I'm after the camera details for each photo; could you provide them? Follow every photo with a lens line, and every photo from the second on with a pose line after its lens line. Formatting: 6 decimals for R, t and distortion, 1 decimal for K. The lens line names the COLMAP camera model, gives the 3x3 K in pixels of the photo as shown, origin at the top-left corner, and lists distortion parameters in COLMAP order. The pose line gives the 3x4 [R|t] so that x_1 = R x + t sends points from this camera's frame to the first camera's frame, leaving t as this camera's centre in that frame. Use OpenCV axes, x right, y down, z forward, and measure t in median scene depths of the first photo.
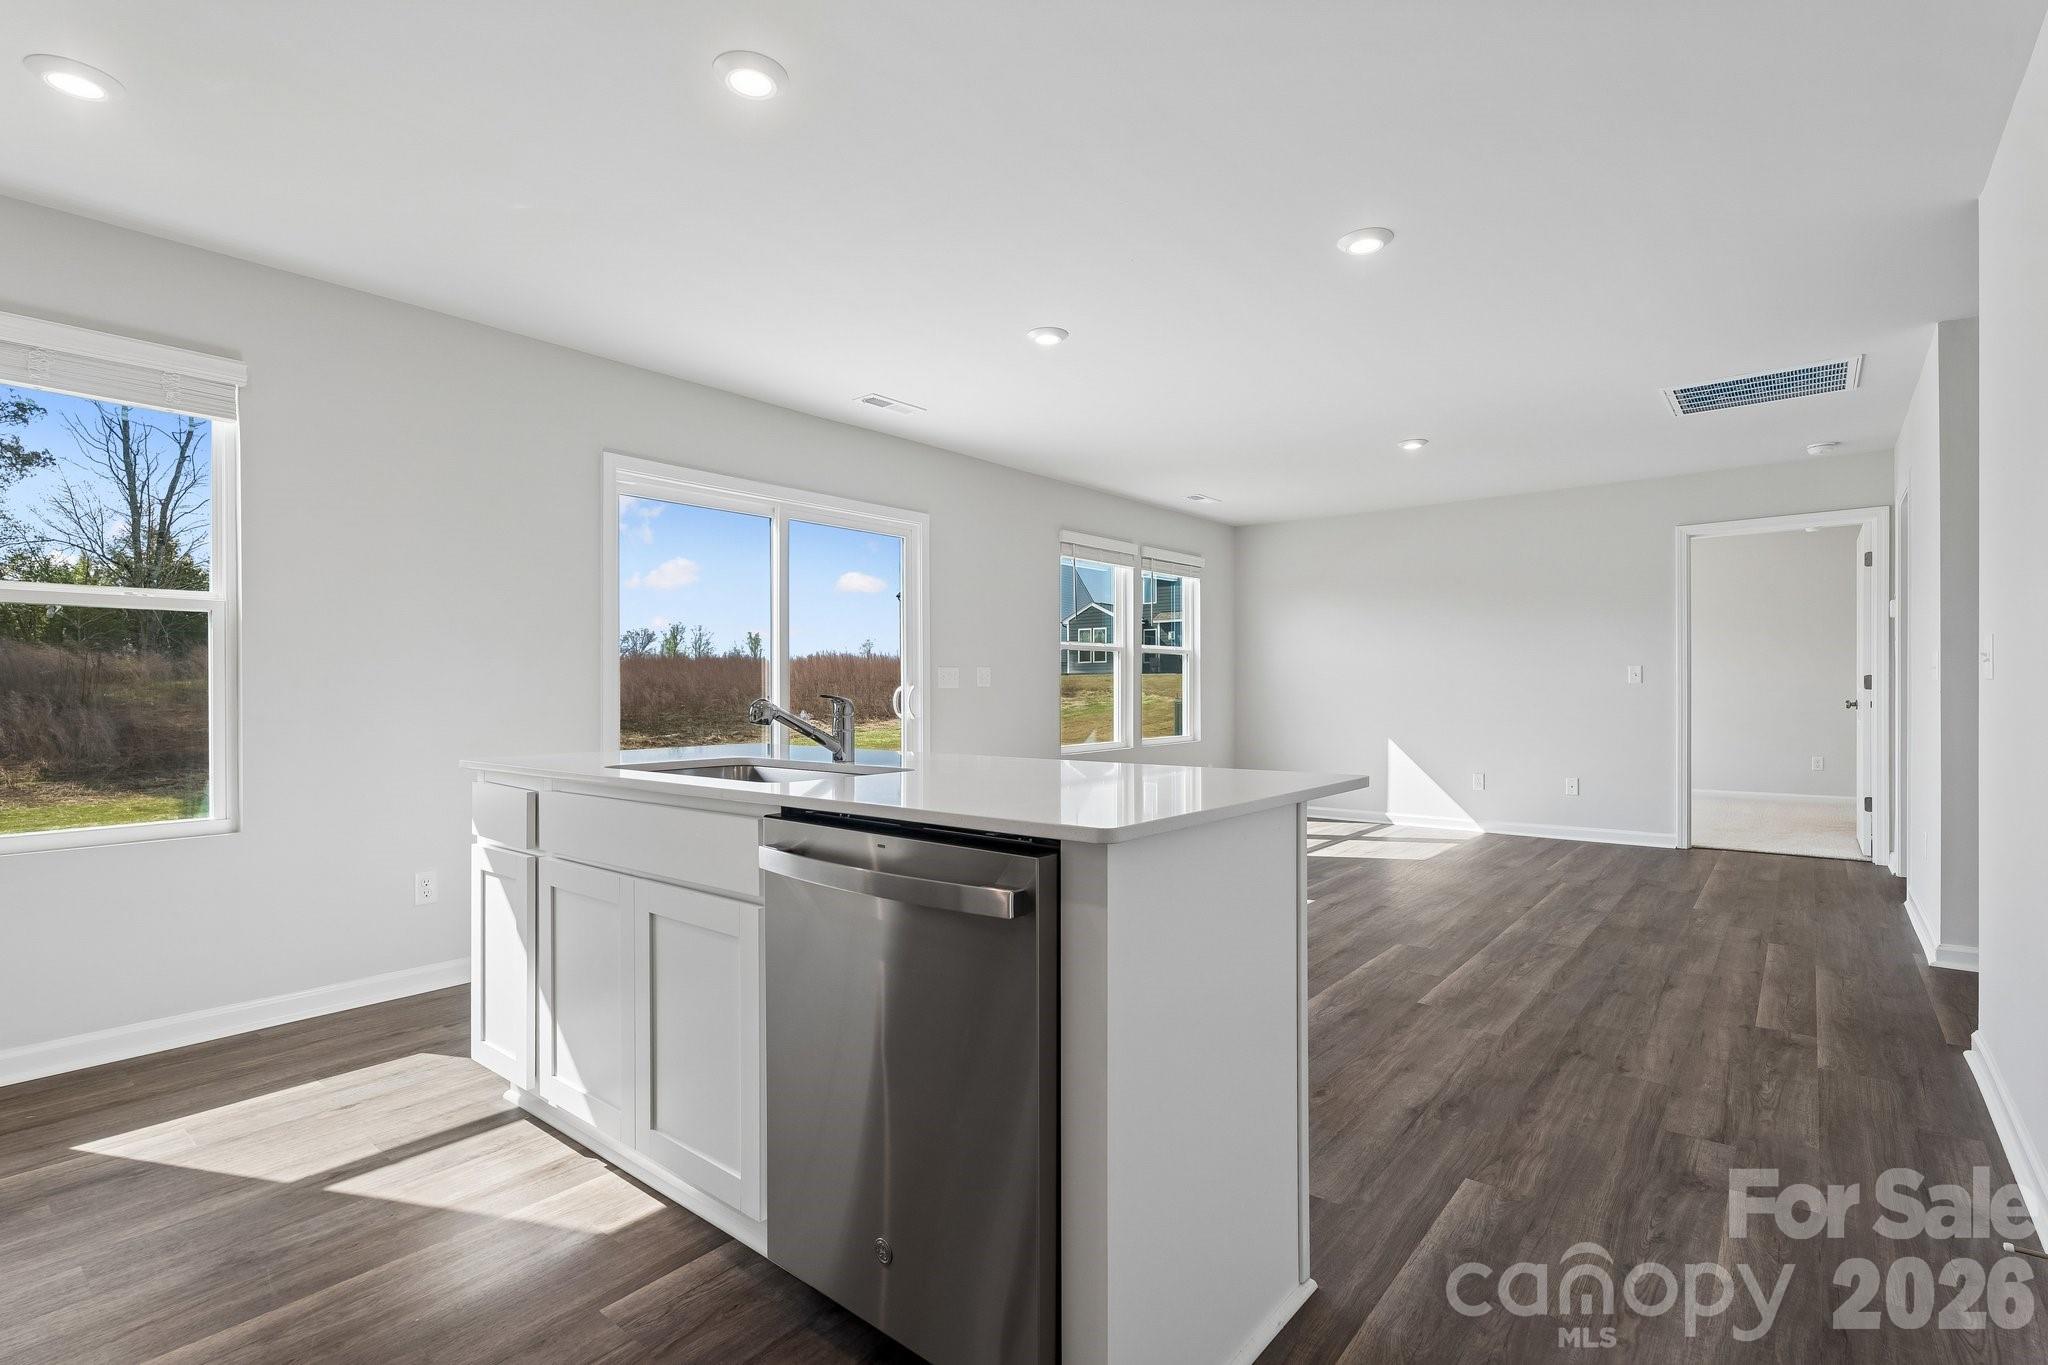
lens RADIAL K [[956.8, 0, 1039.7], [0, 956.8, 699.0], [0, 0, 1]] dist [0.000508, 0.001330]
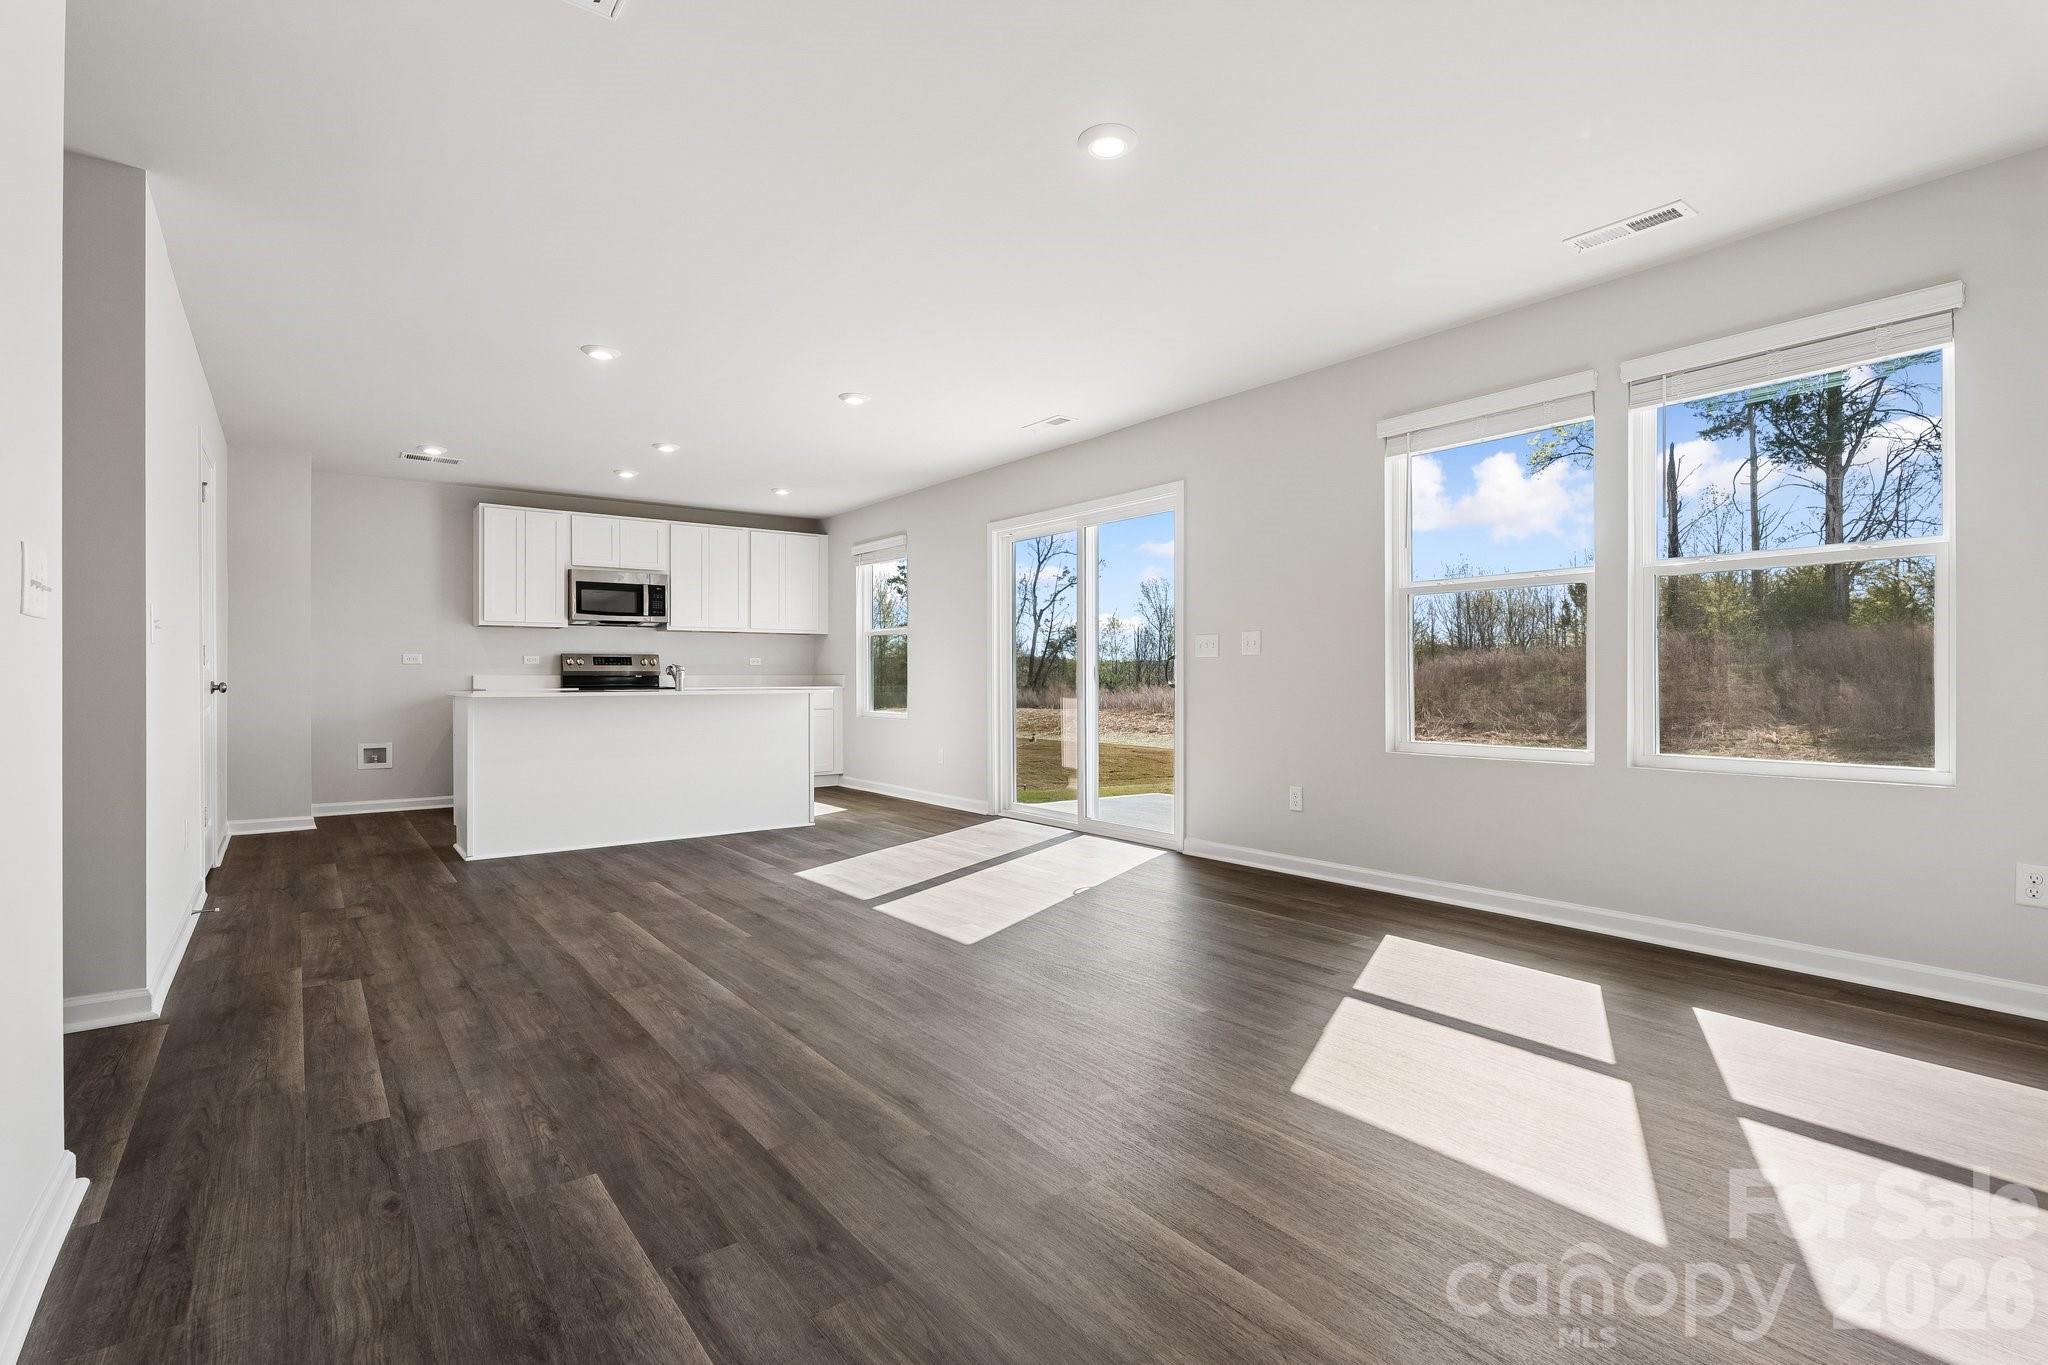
lens RADIAL K [[956.8, 0, 1027.9], [0, 956.8, 667.5], [0, 0, 1]] dist [0.000508, 0.001330]
pose [[-0.238132, -0.003375, -0.971227, 1.614034], [-0.003420, 0.999991, -0.002637, 0.004728], [0.971227, 0.002694, -0.238141, 1.985922]]
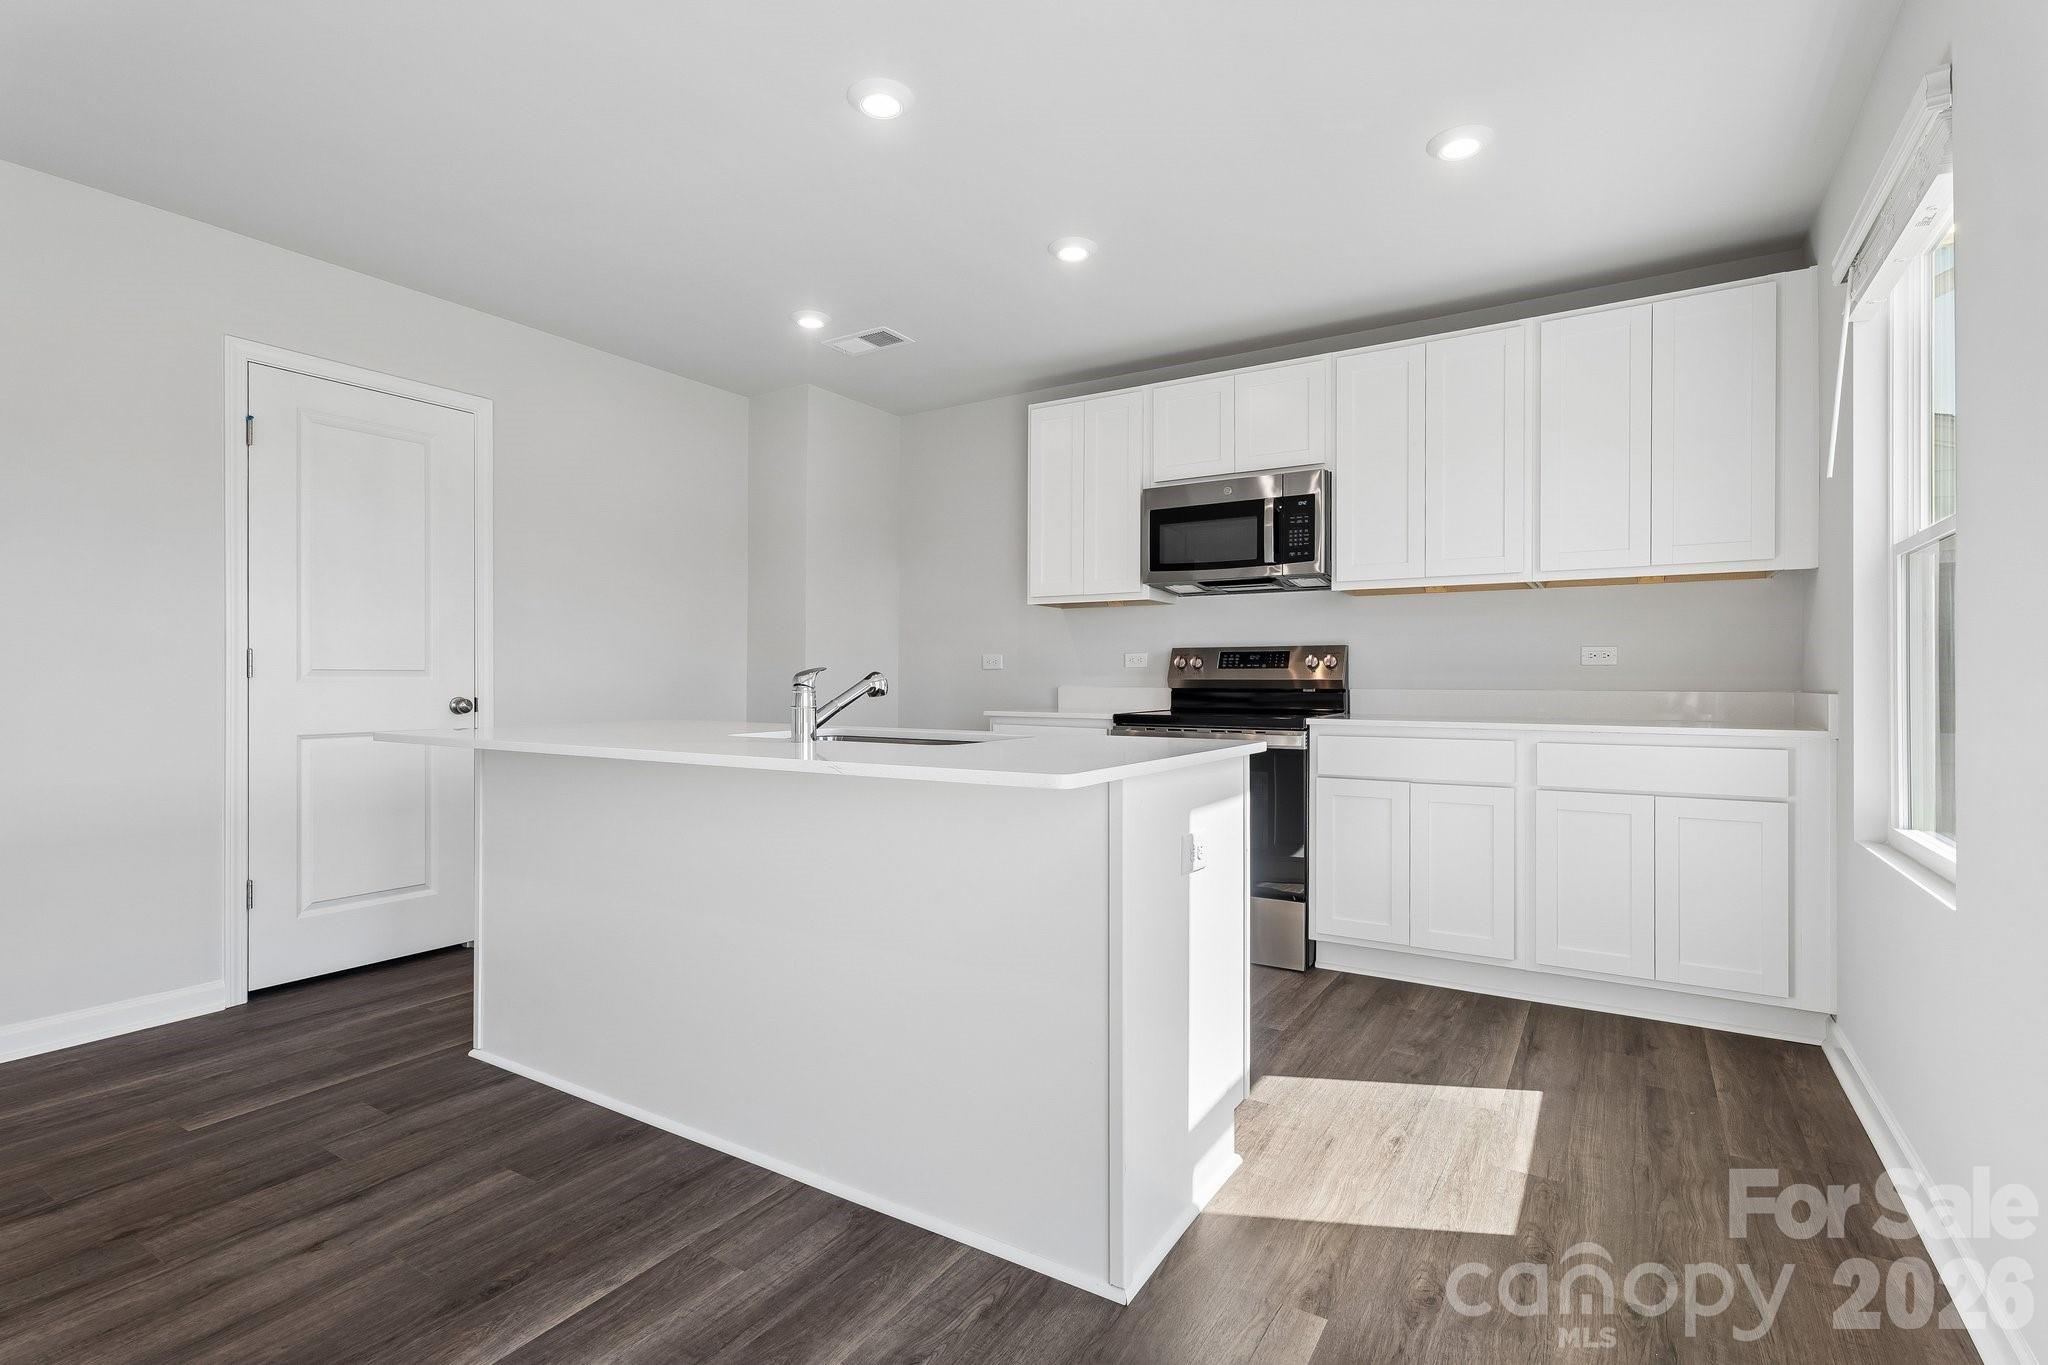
lens RADIAL K [[956.8, 0, 1041.9], [0, 956.8, 677.5], [0, 0, 1]] dist [0.000508, 0.001330]
pose [[-0.991324, 0.003328, -0.131397, -0.245243], [0.002231, 0.999961, 0.008493, -0.003056], [0.131421, 0.008126, -0.991293, 1.533505]]
